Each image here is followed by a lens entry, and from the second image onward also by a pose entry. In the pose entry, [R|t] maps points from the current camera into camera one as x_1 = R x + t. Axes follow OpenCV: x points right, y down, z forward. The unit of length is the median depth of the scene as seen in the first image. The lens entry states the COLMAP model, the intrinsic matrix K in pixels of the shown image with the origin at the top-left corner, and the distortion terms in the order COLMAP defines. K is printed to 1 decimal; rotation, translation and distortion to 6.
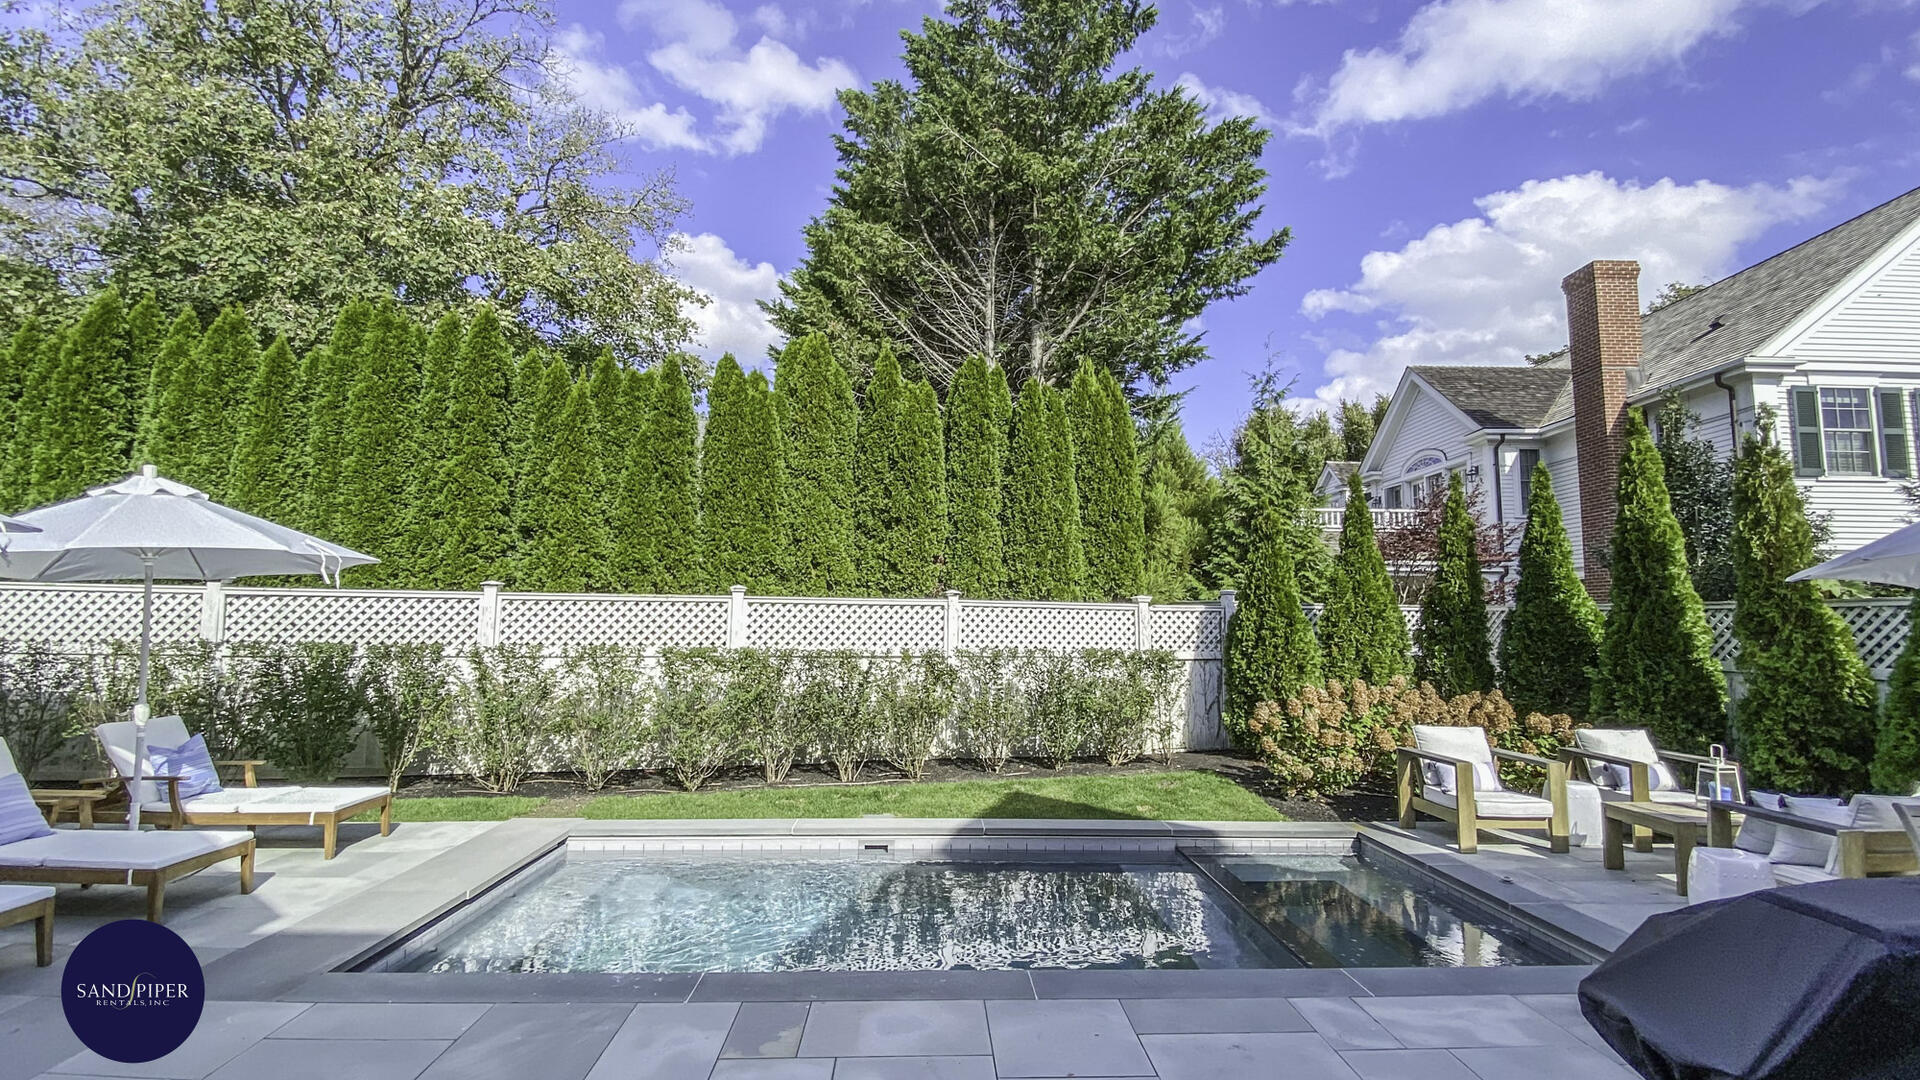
lens RADIAL K [[829.7, 0, 1006.7], [0, 829.7, 533.2], [0, 0, 1]] dist [0.070270, -0.043410]
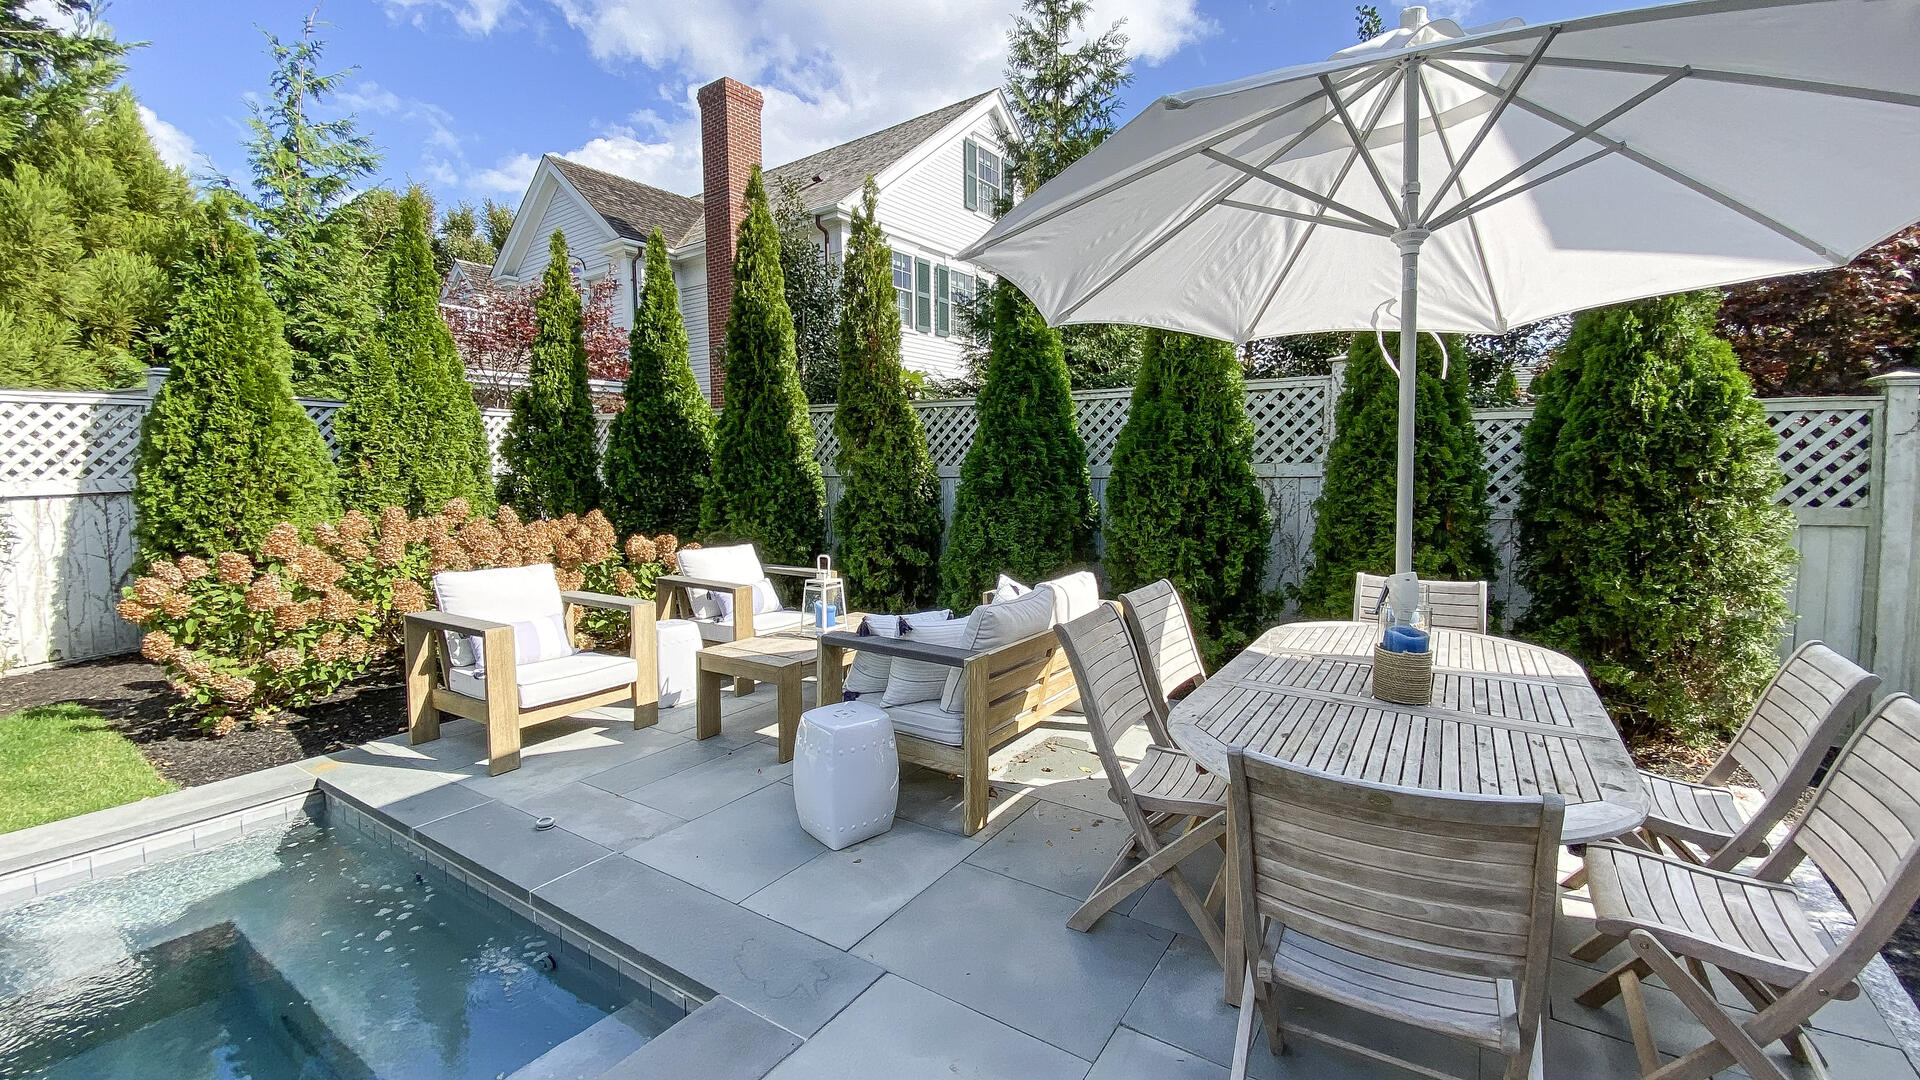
lens RADIAL K [[790.7, 0, 948.7], [0, 790.7, 517.7], [0, 0, 1]] dist [0.000335, -0.000046]
pose [[0.636204, -0.061686, 0.769051, 0.246865], [-0.069732, 0.988121, 0.136944, 0.075912], [-0.768363, -0.140752, 0.624345, 0.329999]]
